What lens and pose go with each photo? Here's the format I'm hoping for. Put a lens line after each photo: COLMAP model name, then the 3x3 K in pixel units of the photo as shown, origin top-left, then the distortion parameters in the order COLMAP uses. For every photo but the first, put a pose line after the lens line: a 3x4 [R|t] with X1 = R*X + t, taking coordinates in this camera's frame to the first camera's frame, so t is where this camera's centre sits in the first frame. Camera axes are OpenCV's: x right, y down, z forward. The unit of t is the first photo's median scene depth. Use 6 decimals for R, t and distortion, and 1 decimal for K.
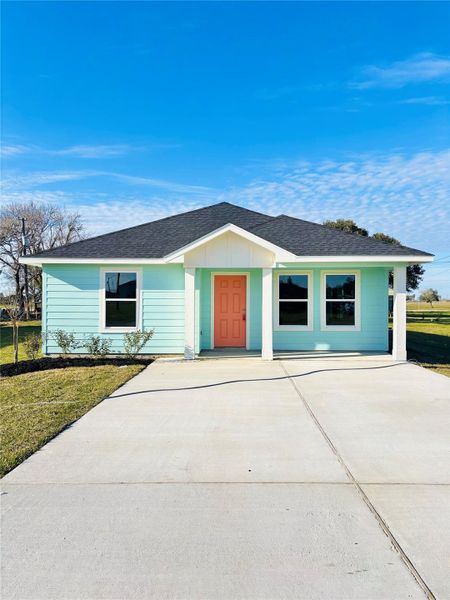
lens RADIAL K [[448.7, 0, 223.5], [0, 448.7, 295.1], [0, 0, 1]] dist [0.021466, -0.001666]
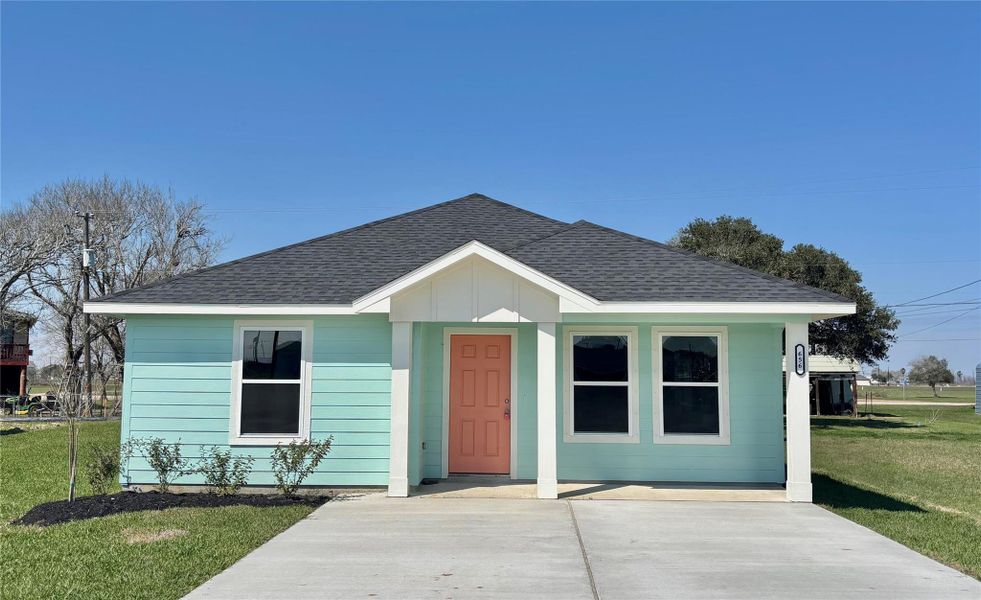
lens RADIAL K [[967.0, 0, 487.0], [0, 967.0, 279.2], [0, 0, 1]] dist [0.034315, 0.000000]
pose [[0.999834, 0.003681, -0.017836, 0.043207], [-0.005248, 0.996050, -0.088638, -0.009472], [0.017439, 0.088717, 0.995904, -0.137690]]
